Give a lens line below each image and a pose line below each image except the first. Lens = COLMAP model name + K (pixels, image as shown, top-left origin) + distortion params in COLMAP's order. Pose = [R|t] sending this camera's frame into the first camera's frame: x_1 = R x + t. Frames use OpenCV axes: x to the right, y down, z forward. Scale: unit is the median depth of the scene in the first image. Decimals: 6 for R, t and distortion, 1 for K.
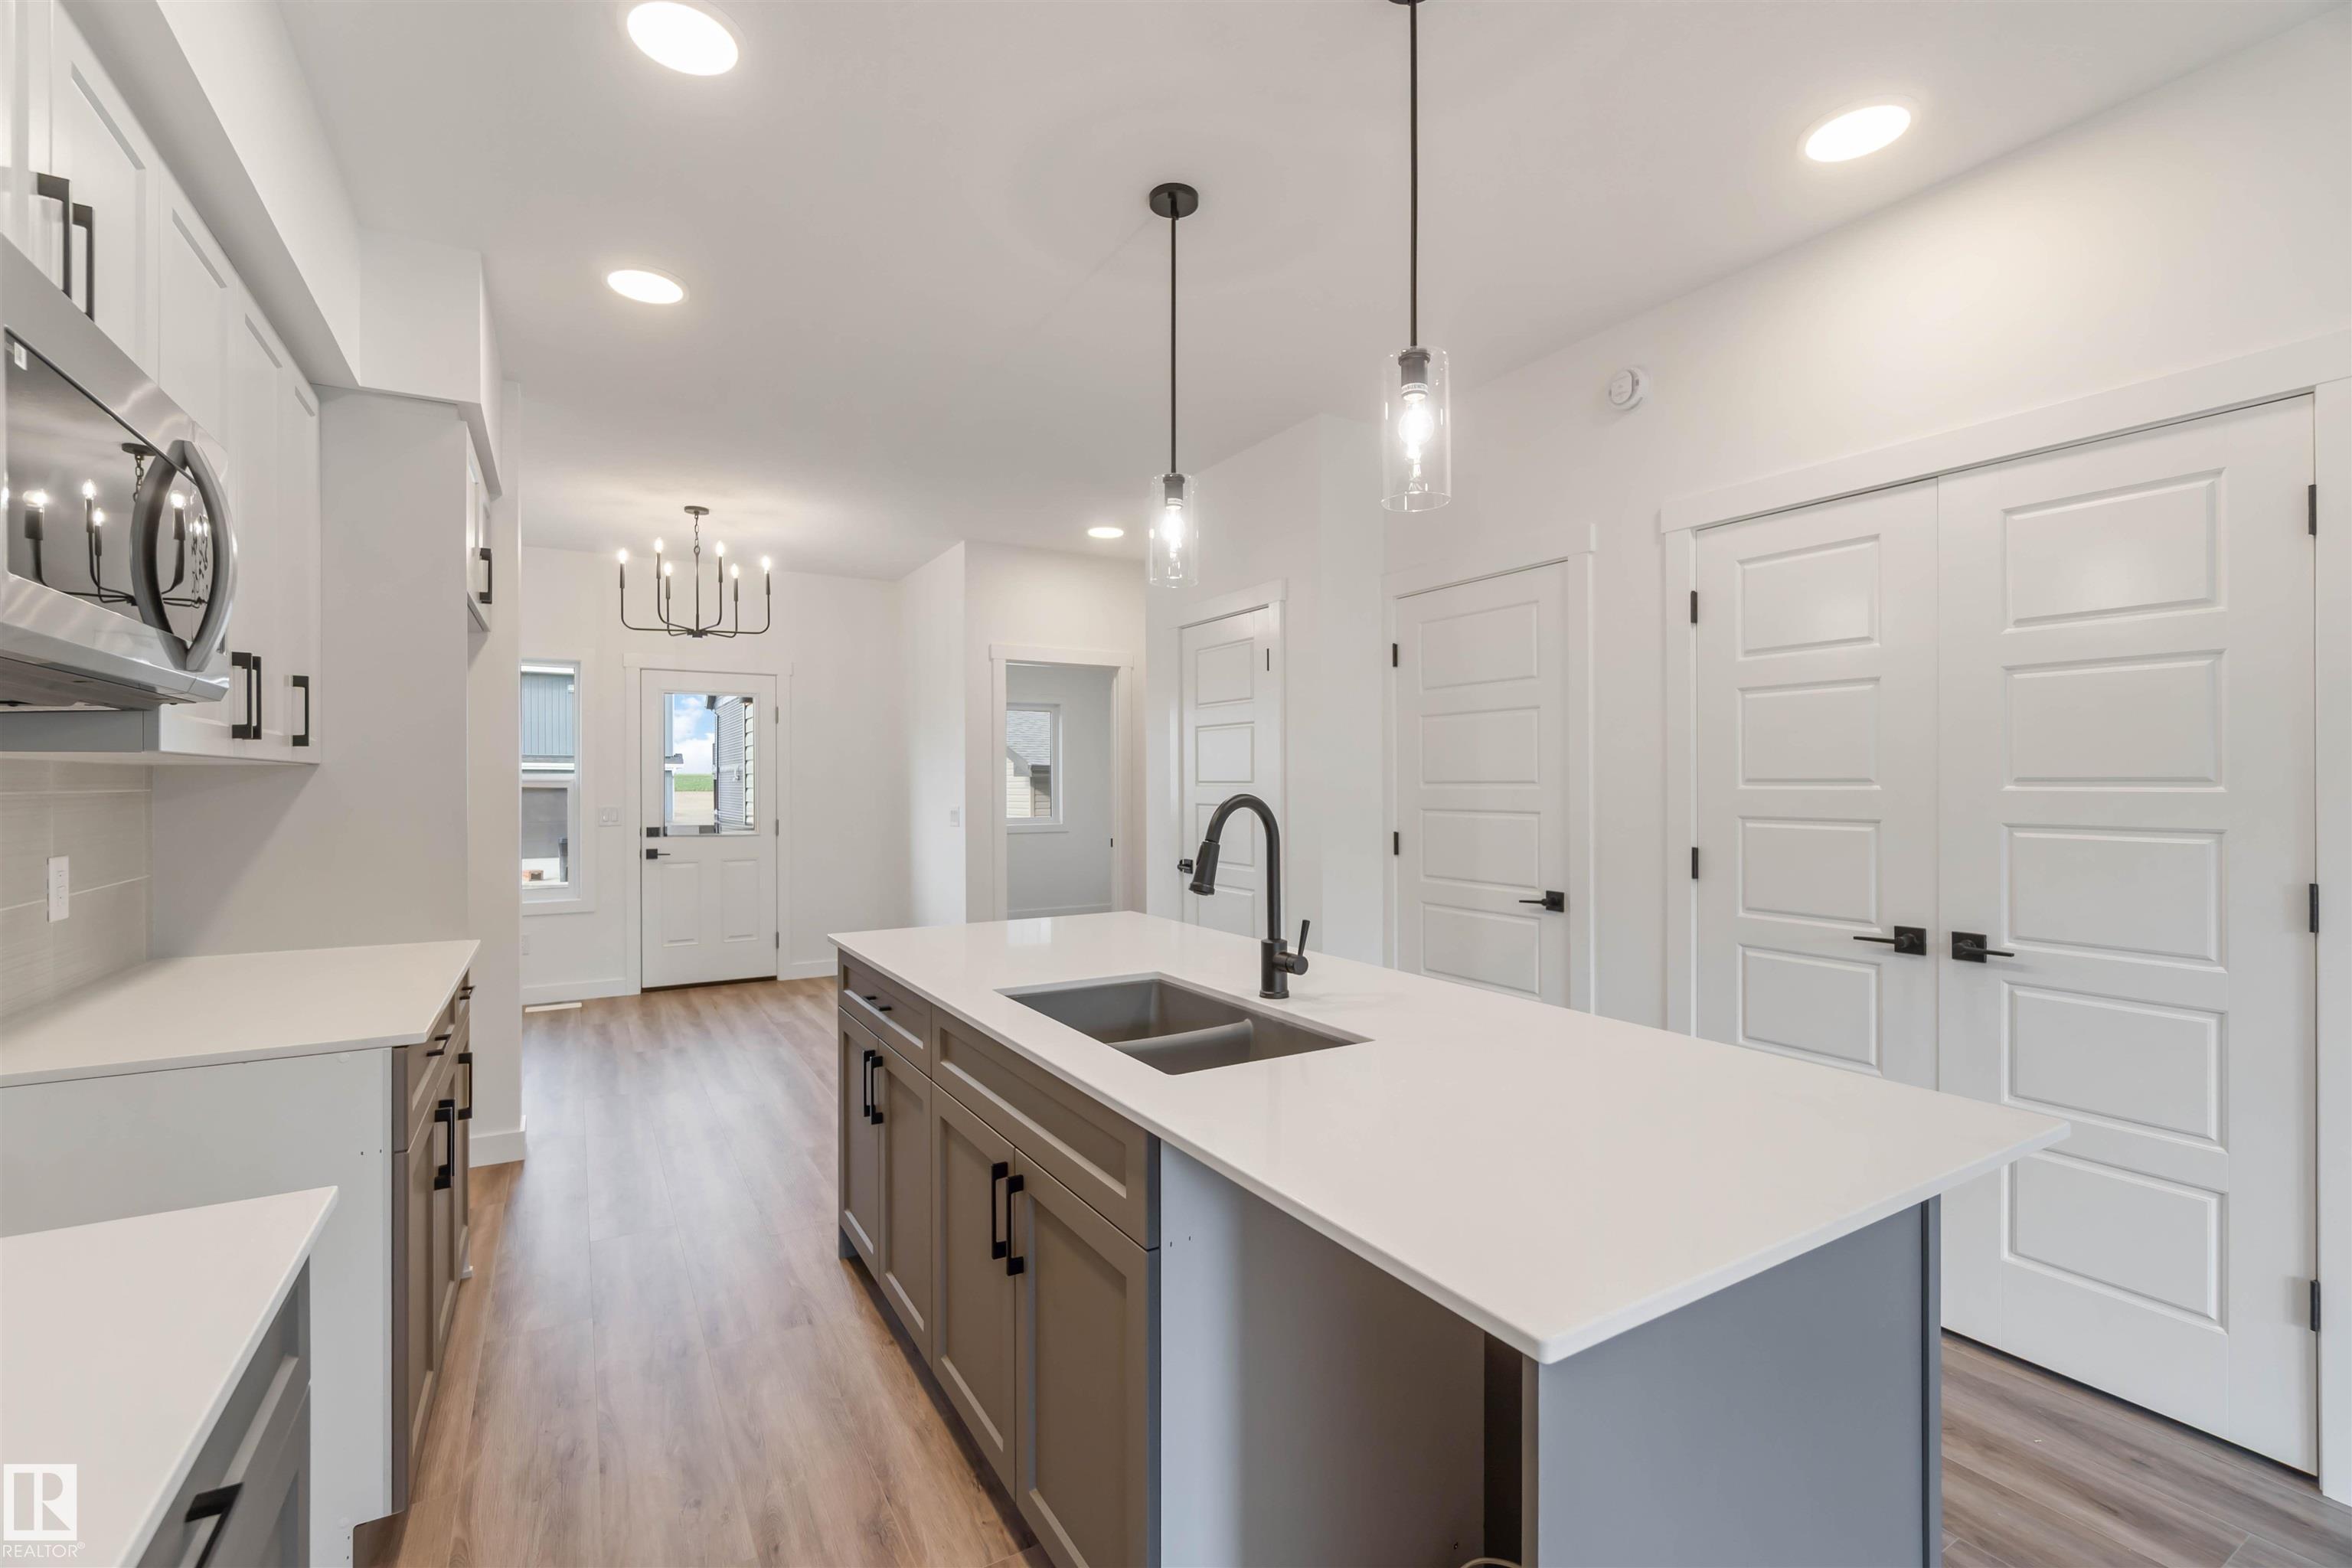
lens RADIAL K [[1017.2, 0, 1176.0], [0, 1017.2, 784.0], [0, 0, 1]] dist [-0.001075, -0.000208]
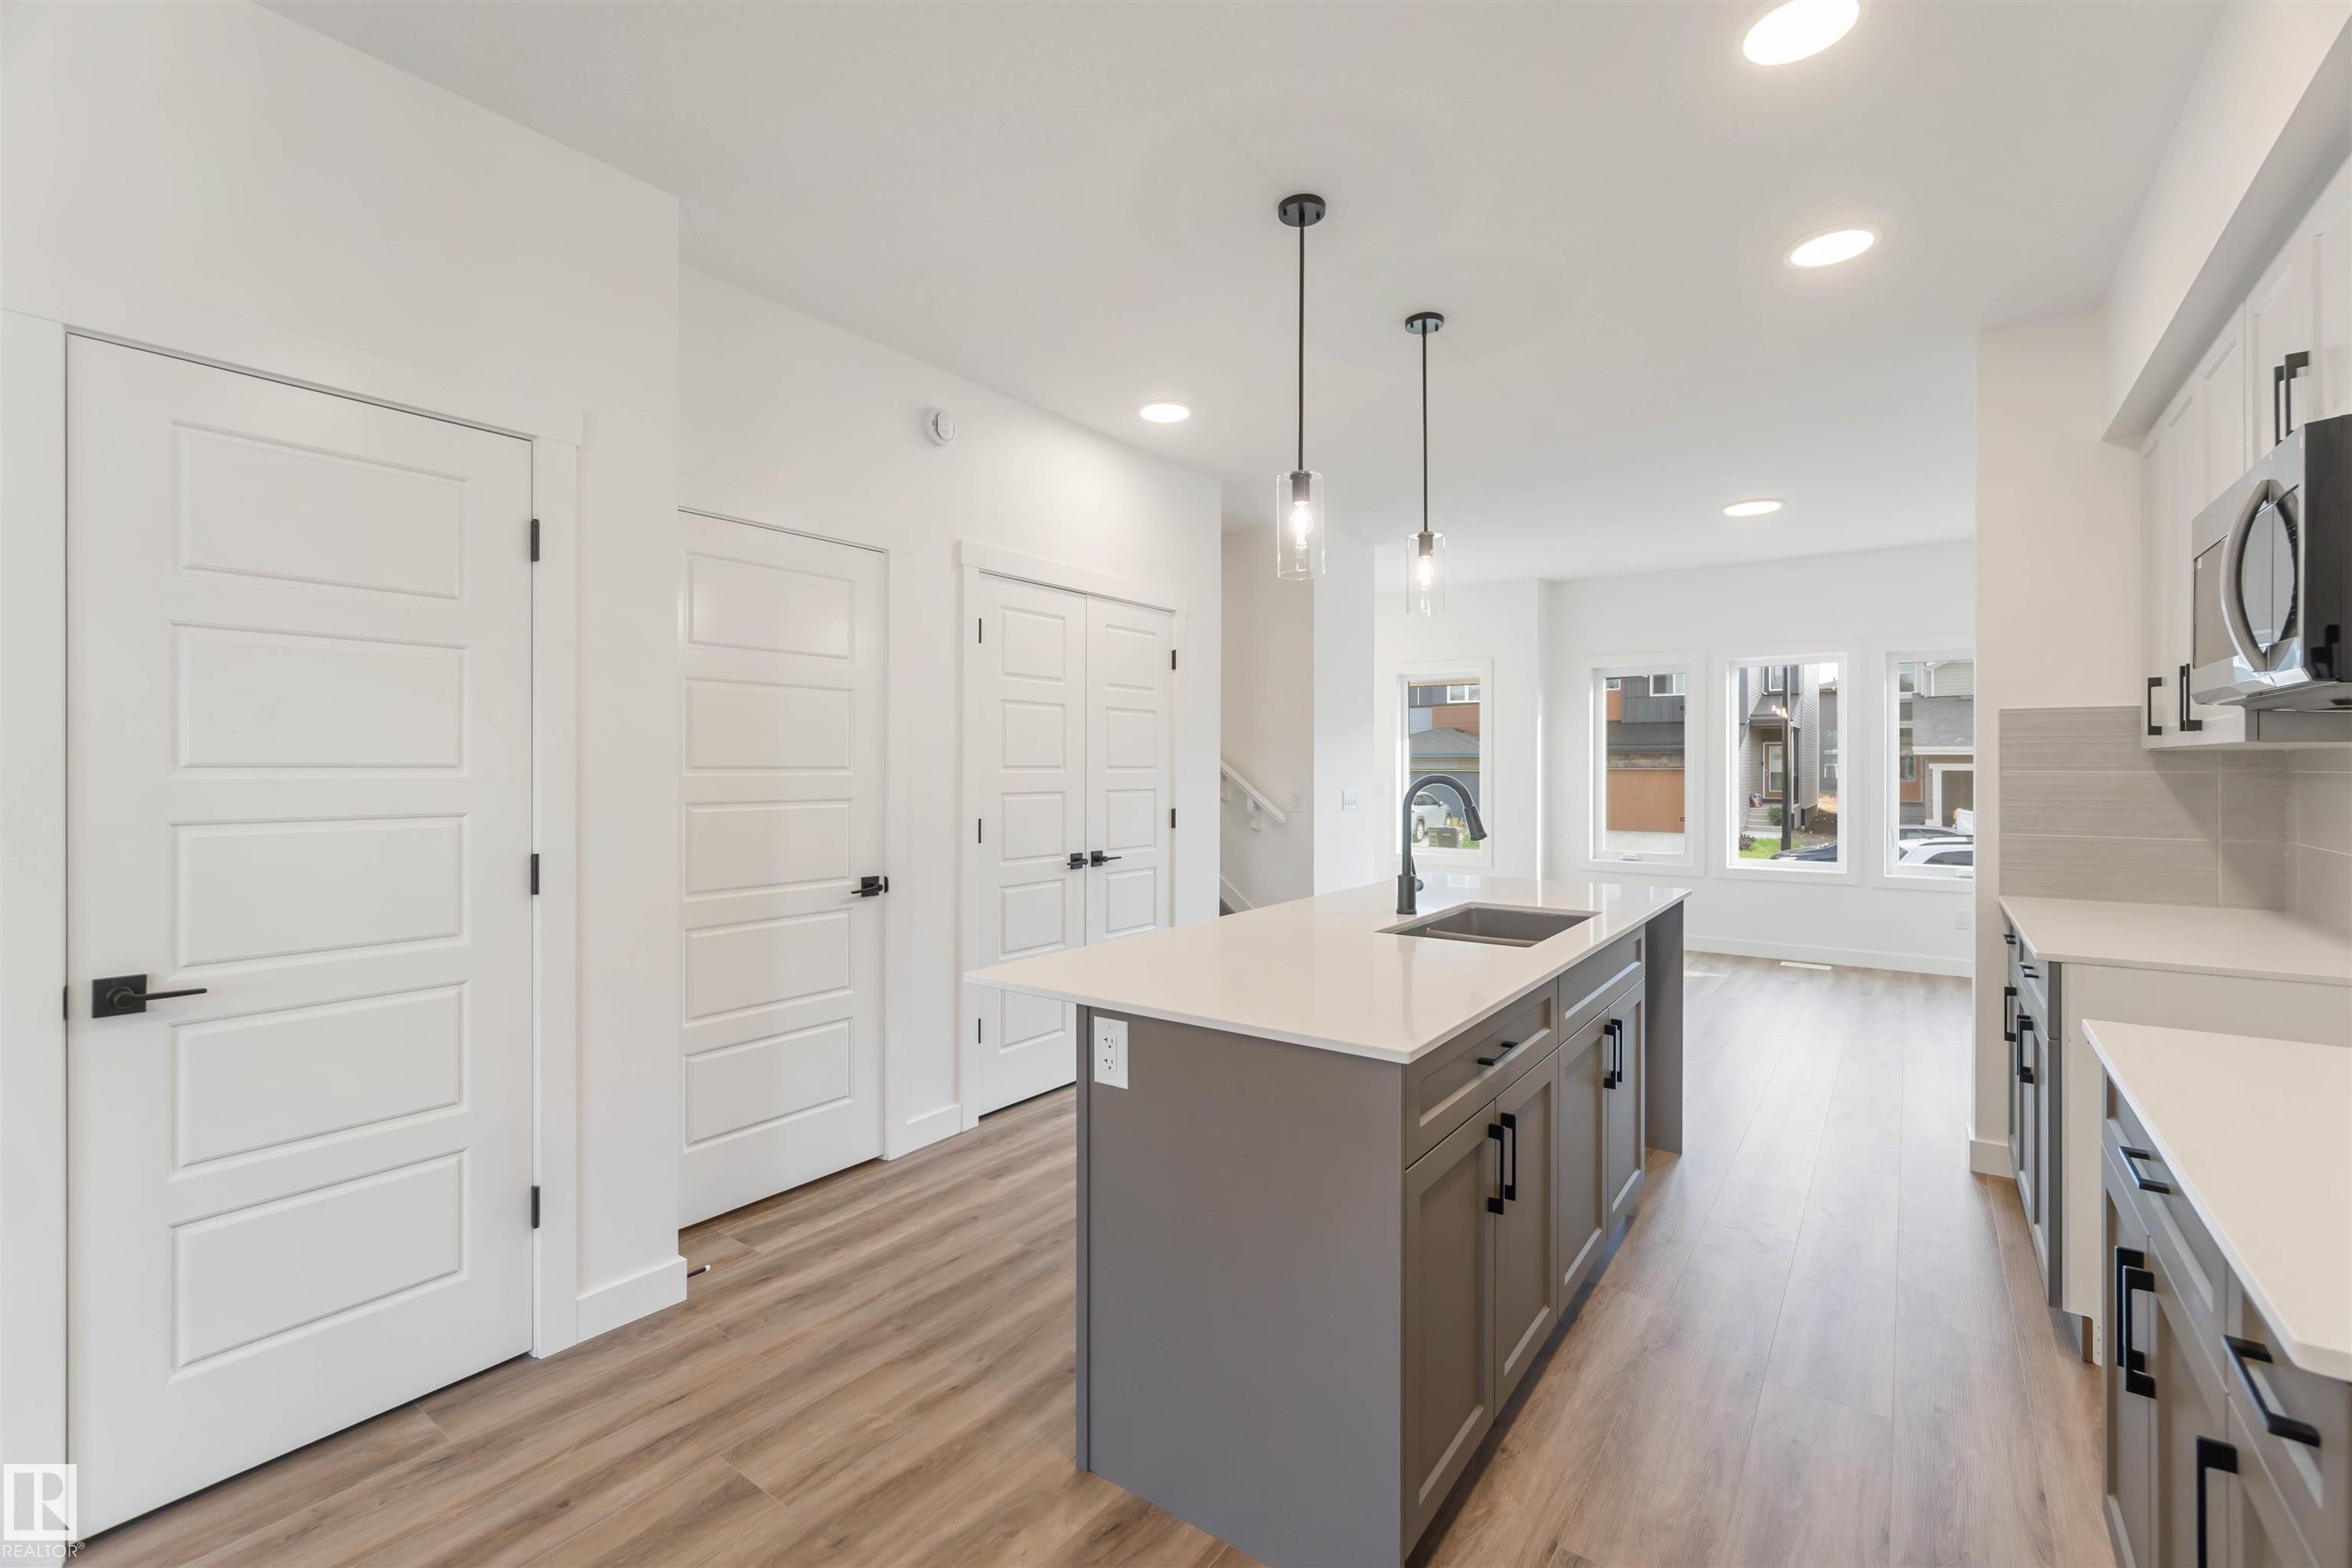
lens RADIAL K [[1011.9, 0, 1167.0], [0, 1011.9, 770.8], [0, 0, 1]] dist [-0.002972, -0.000445]
pose [[-0.387048, -0.001051, 0.922059, -0.914814], [0.002452, 0.999995, 0.002169, 0.000123], [-0.922056, 0.003101, -0.387043, 1.547555]]
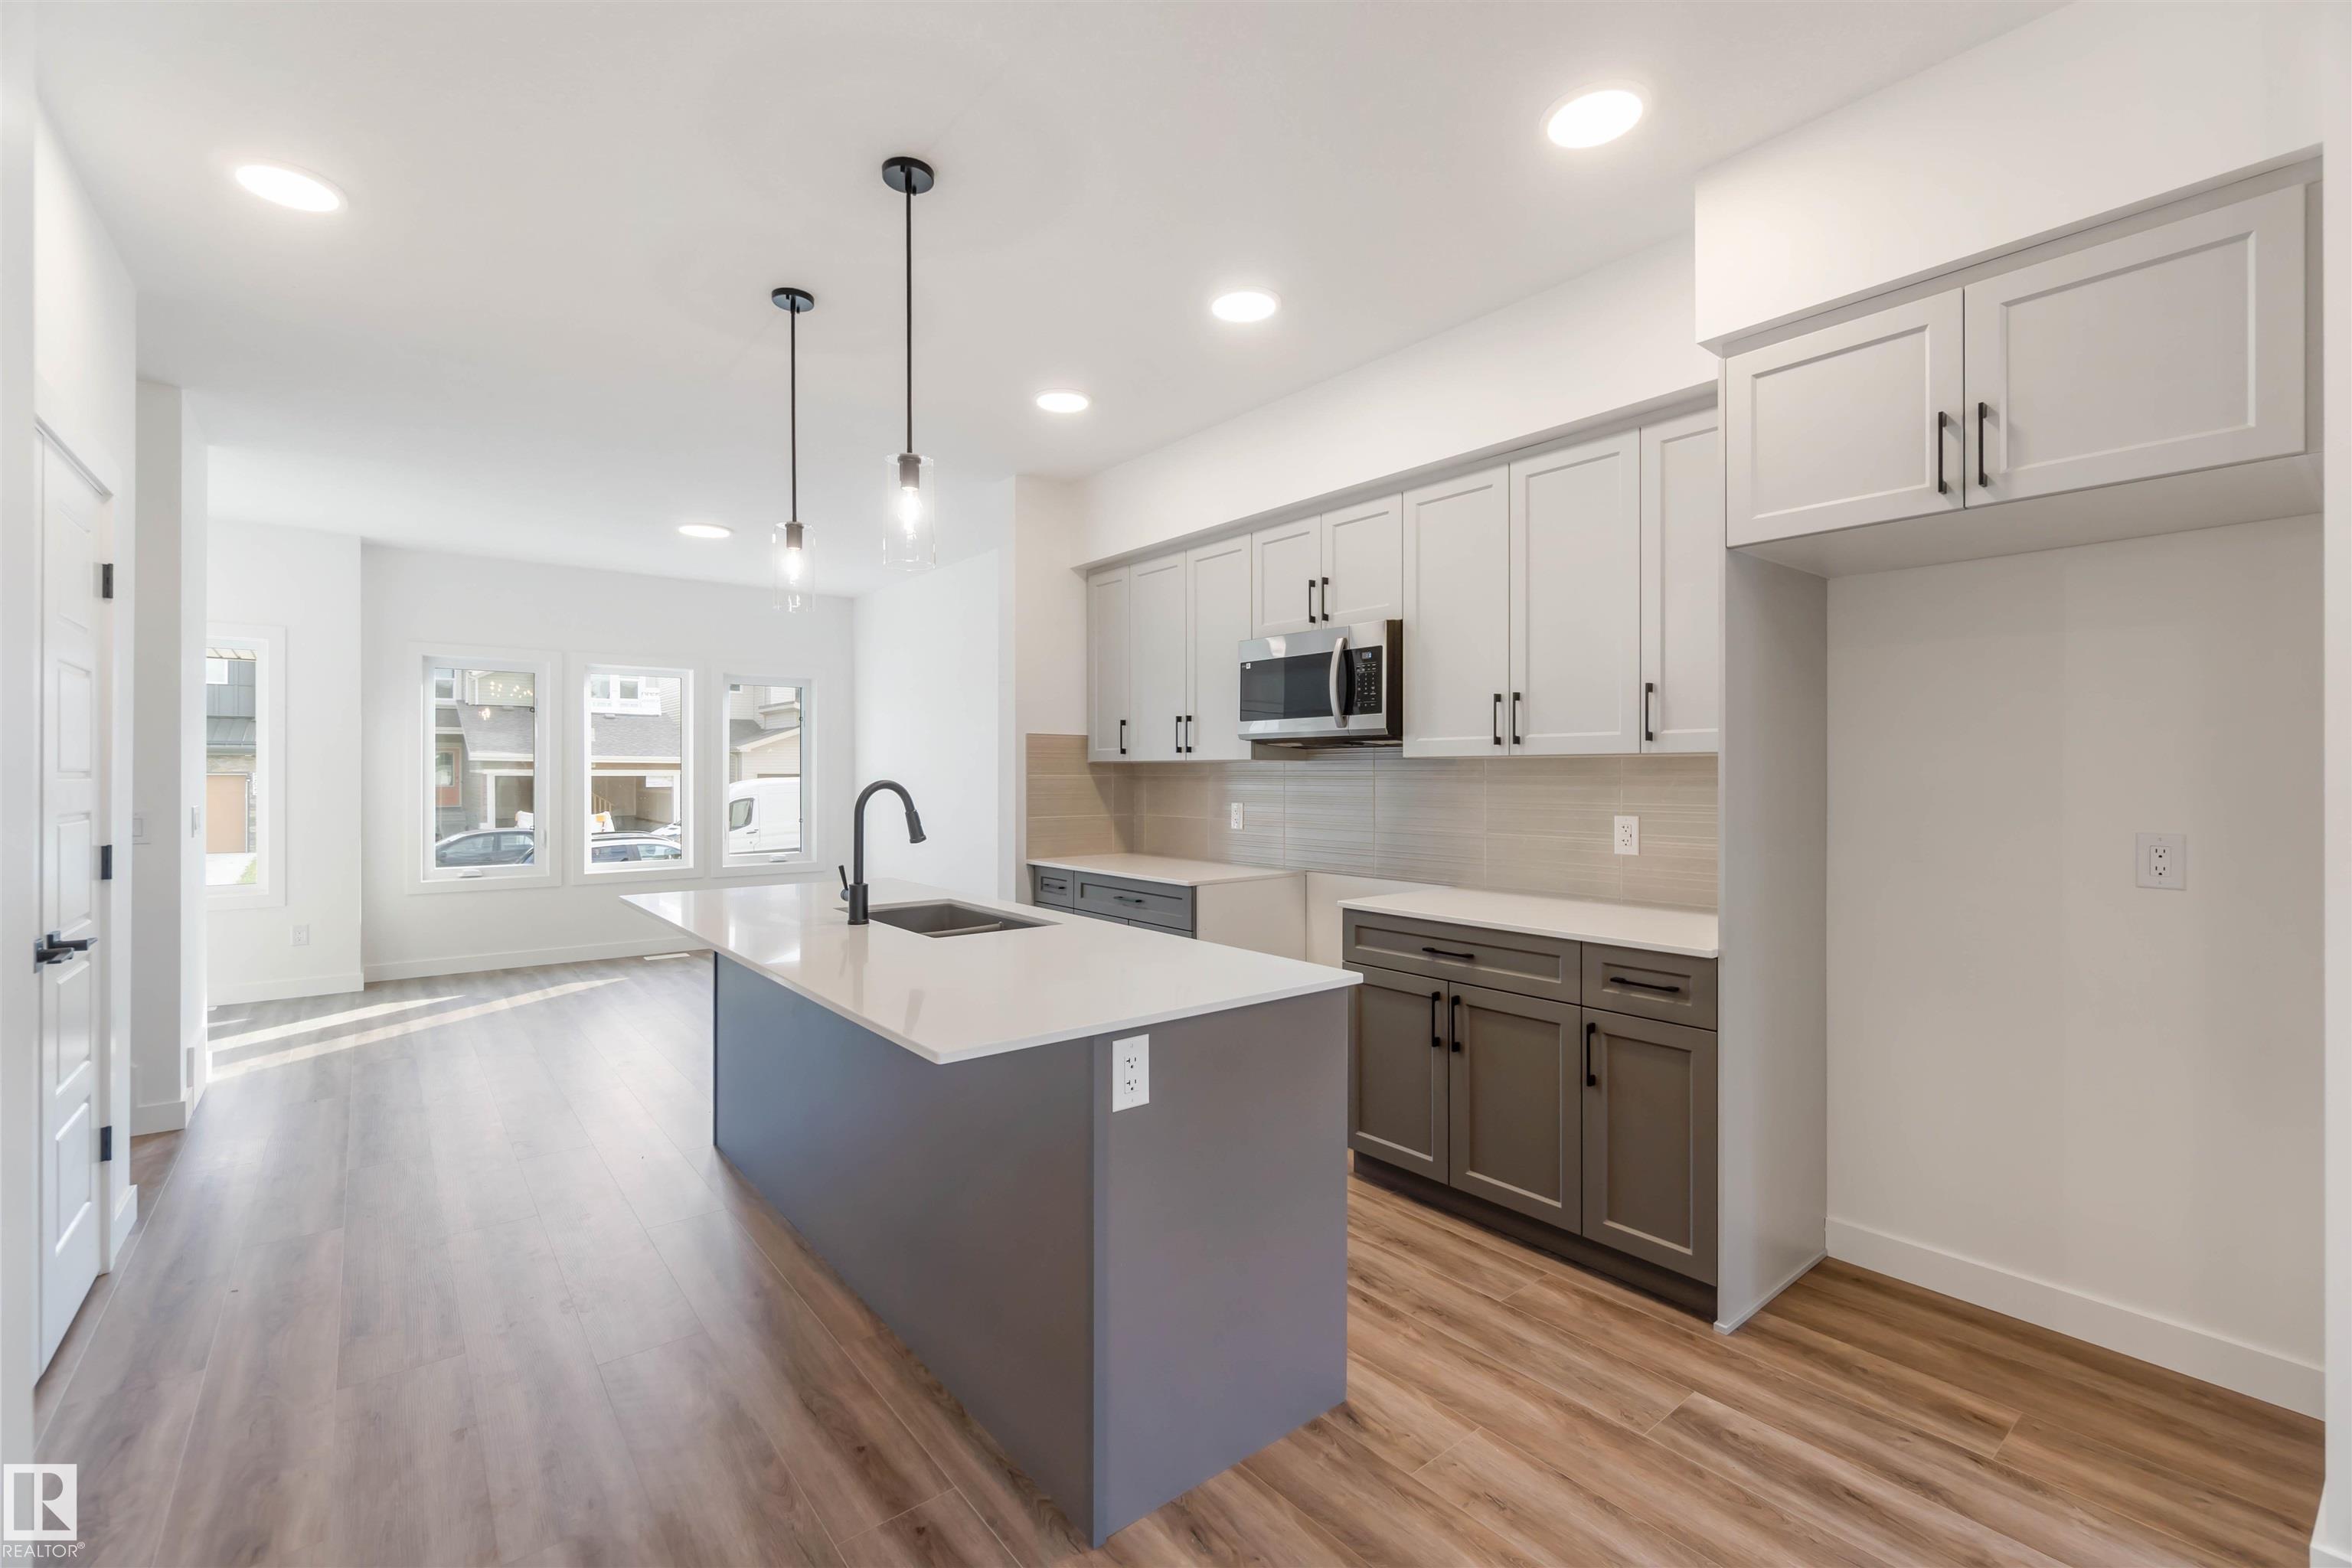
lens RADIAL K [[1010.2, 0, 1171.8], [0, 1010.2, 778.3], [0, 0, 1]] dist [-0.000676, -0.000106]
pose [[-0.991058, 0.002261, -0.133414, -0.121818], [0.001284, 0.999972, 0.007416, -0.001997], [0.133427, 0.007178, -0.991033, 2.014786]]
